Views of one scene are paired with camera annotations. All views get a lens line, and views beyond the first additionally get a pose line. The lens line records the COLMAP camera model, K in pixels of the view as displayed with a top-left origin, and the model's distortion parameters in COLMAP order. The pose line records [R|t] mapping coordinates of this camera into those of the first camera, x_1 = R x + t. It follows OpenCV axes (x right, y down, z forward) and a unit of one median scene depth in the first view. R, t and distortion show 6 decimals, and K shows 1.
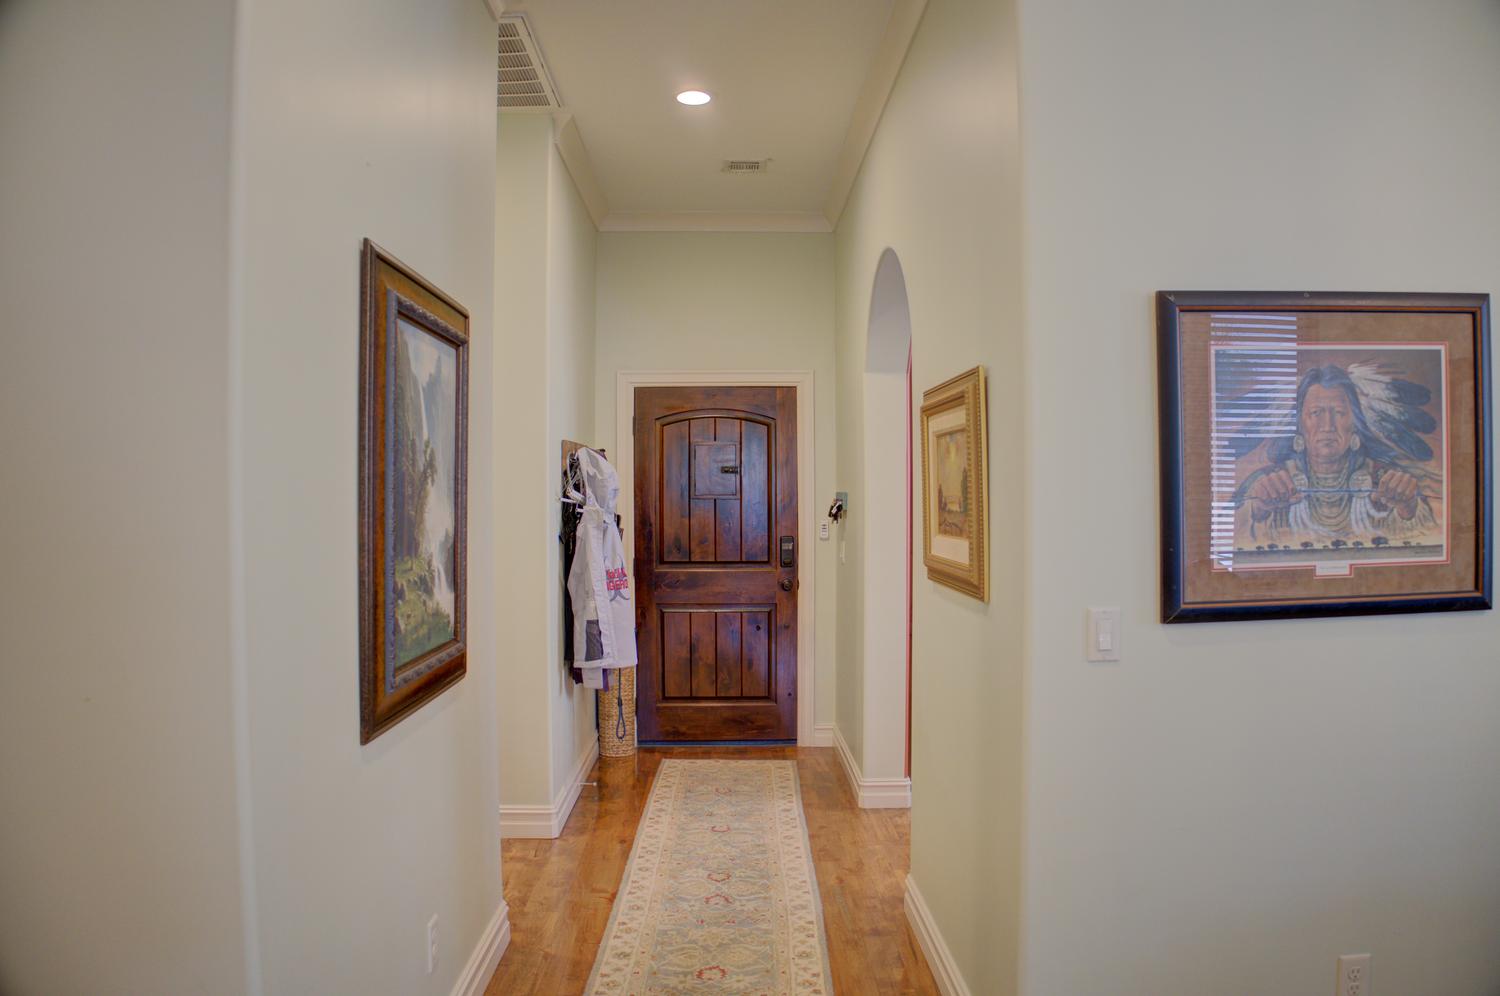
lens RADIAL K [[1026.4, 0, 753.1], [0, 1026.4, 495.6], [0, 0, 1]] dist [-0.109211, 0.032392]
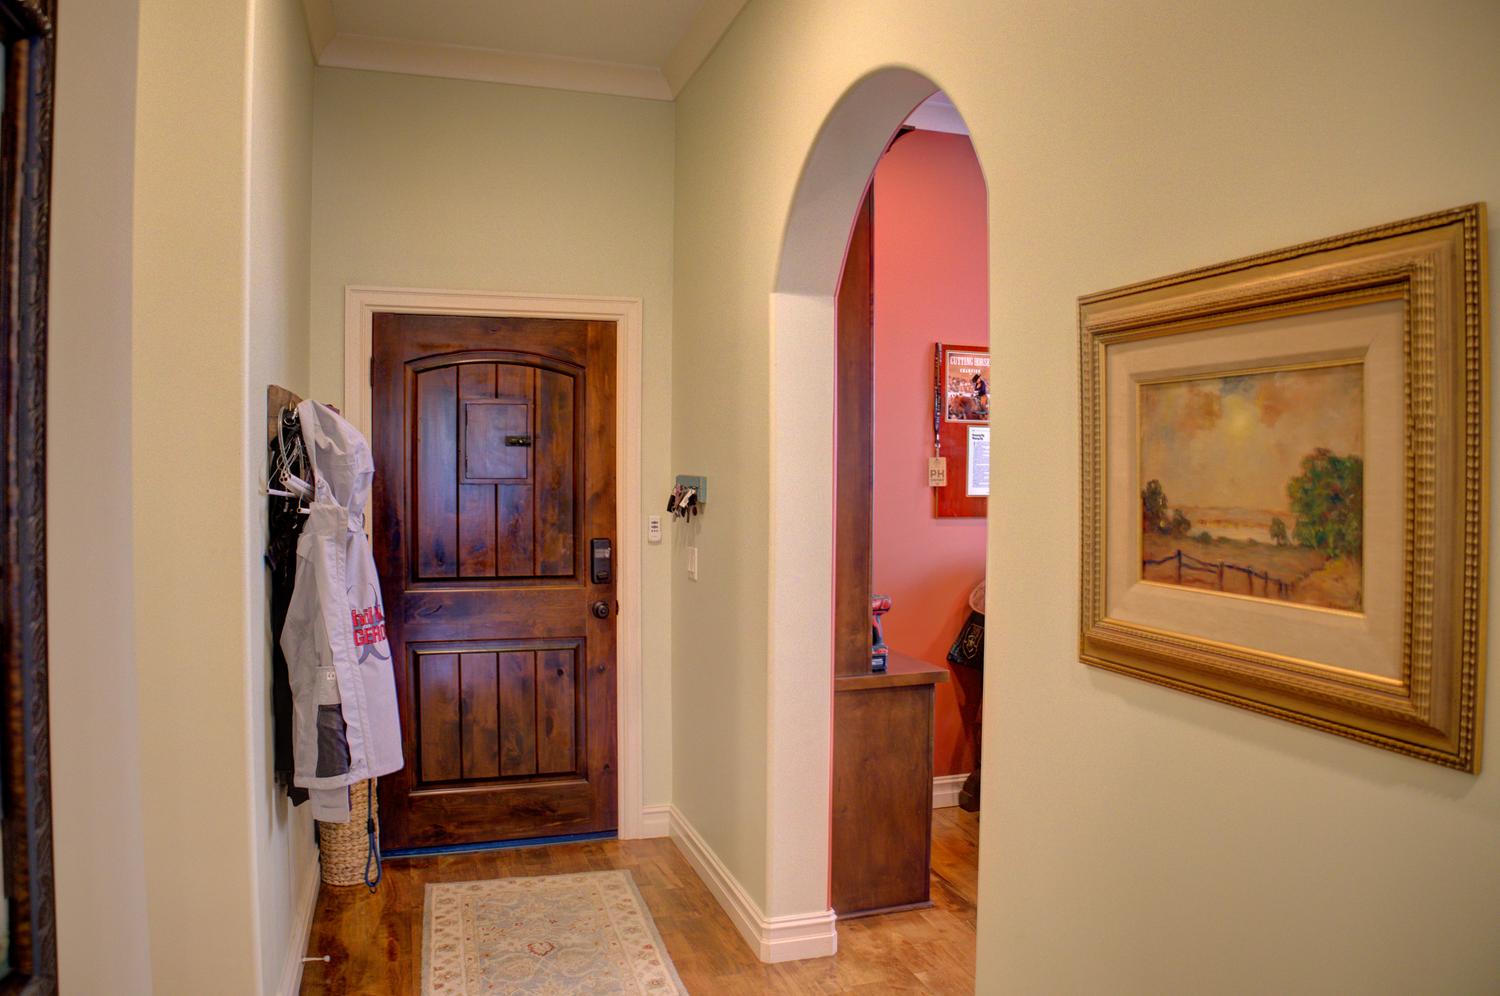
lens RADIAL K [[1026.4, 0, 730.5], [0, 1026.4, 484.7], [0, 0, 1]] dist [-0.109211, 0.032392]
pose [[0.958457, 0.003359, 0.285219, -0.086651], [-0.008248, 0.999839, 0.015940, -0.008810], [-0.285119, -0.017630, 0.958330, 0.340163]]
